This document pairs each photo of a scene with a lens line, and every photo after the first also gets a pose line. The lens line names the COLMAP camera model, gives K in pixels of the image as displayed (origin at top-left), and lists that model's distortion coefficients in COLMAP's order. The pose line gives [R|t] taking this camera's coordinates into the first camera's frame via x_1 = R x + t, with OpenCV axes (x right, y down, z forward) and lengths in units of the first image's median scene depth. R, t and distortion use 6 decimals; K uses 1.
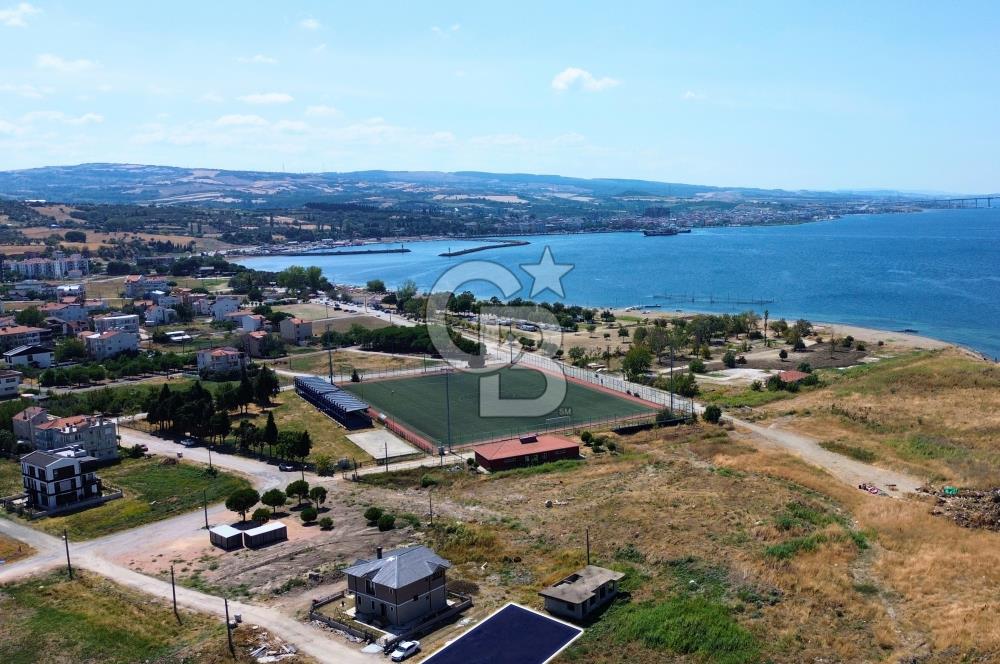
lens RADIAL K [[896.2, 0, 626.2], [0, 896.2, 331.5], [0, 0, 1]] dist [0.072747, -0.074310]
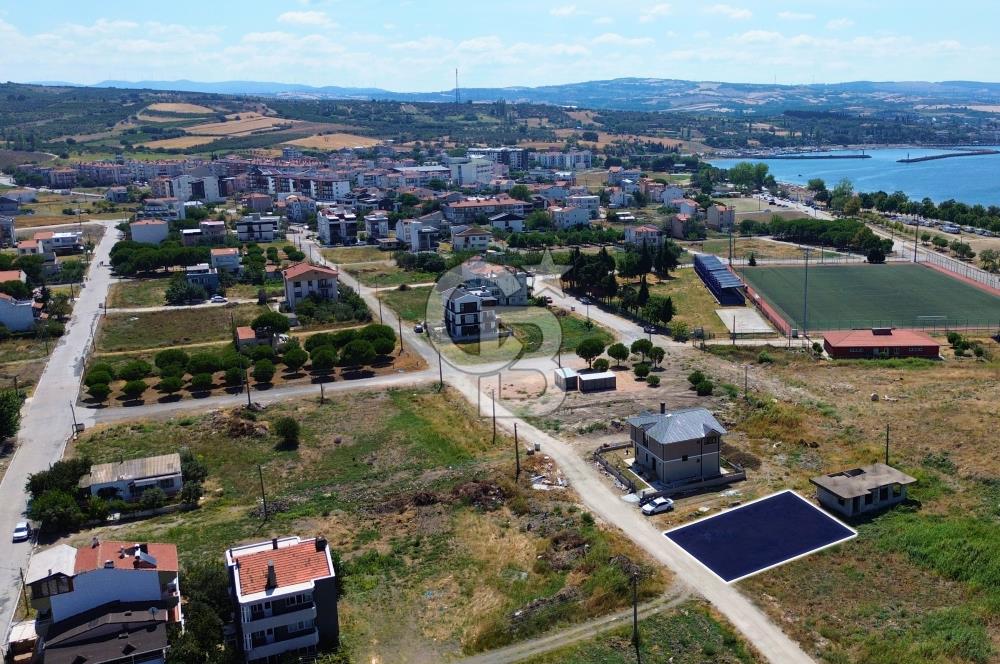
lens RADIAL K [[875.0, 0, 681.0], [0, 875.0, 330.7], [0, 0, 1]] dist [0.149938, -0.371436]
pose [[0.893930, 0.116343, -0.432844, 0.095812], [-0.074309, 0.990829, 0.112855, 0.033009], [0.442004, -0.068720, 0.894377, 0.103635]]
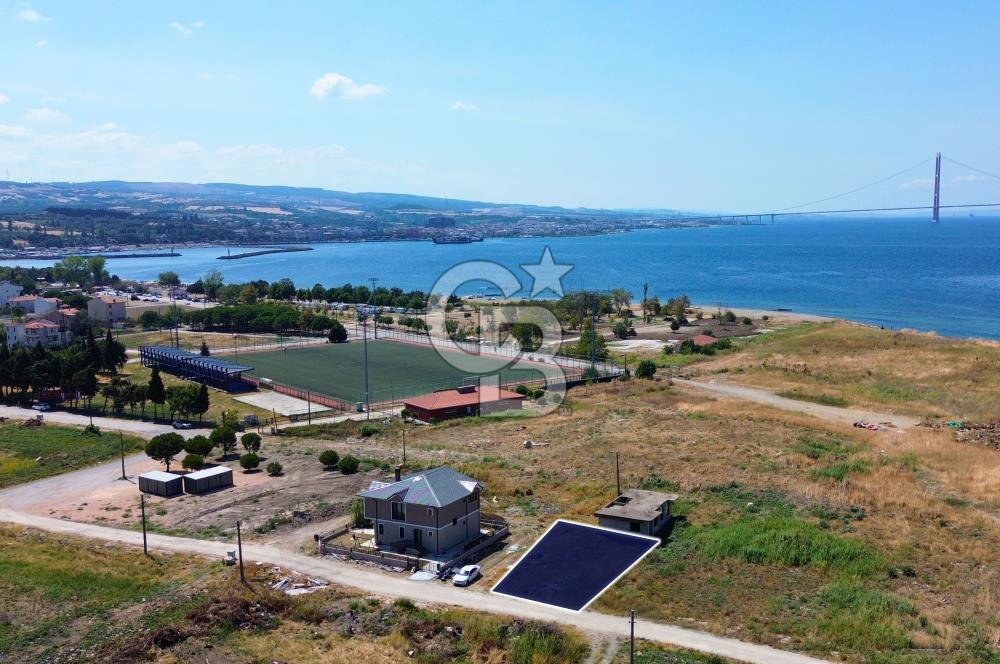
lens RADIAL K [[952.2, 0, 508.5], [0, 952.2, 334.0], [0, 0, 1]] dist [0.113742, -0.200136]
pose [[0.992495, -0.007728, 0.122043, -0.179678], [0.010969, 0.999604, -0.025907, 0.090156], [-0.121795, 0.027051, 0.992187, 0.070858]]
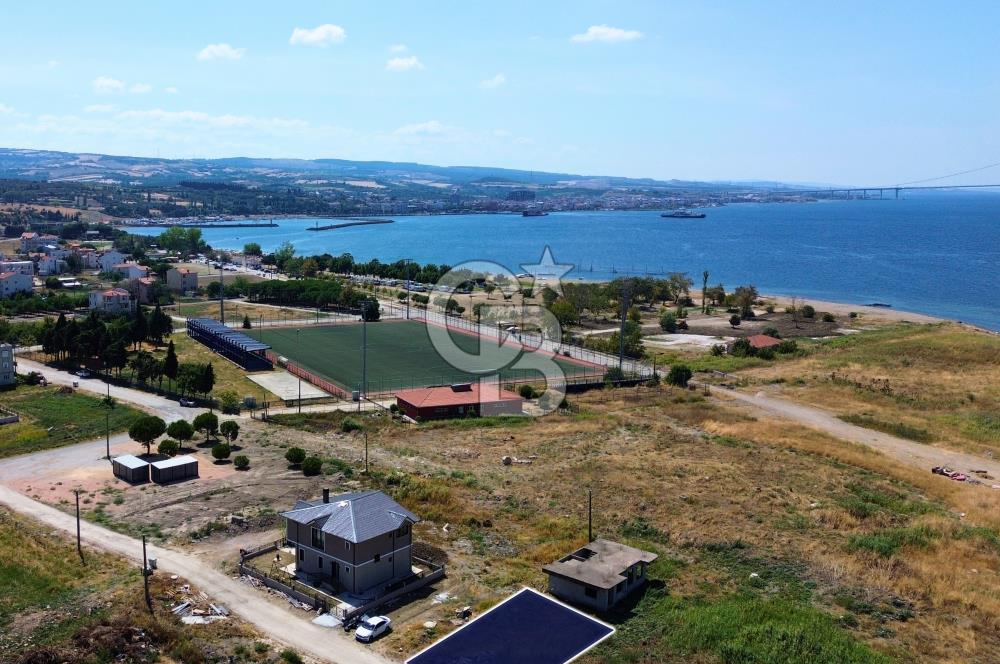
lens RADIAL K [[879.8, 0, 316.6], [0, 879.8, 328.1], [0, 0, 1]] dist [0.087520, -0.075926]
pose [[0.983638, 0.042514, -0.175065, -0.099919], [-0.040830, 0.999079, 0.013212, 0.058951], [0.175466, -0.005848, 0.984468, 0.164910]]
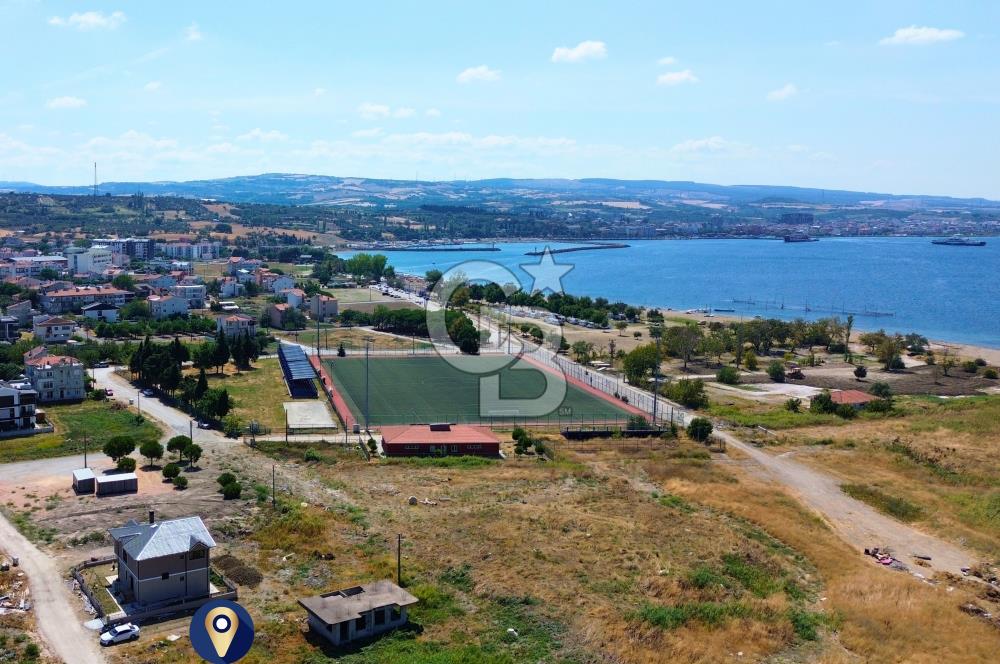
lens RADIAL K [[879.7, 0, 345.5], [0, 879.7, 333.8], [0, 0, 1]] dist [0.090112, -0.095858]
pose [[0.901917, 0.075303, -0.425295, 0.159754], [-0.077402, 0.996923, 0.012371, 0.027491], [0.424918, 0.021761, 0.904970, 0.193604]]
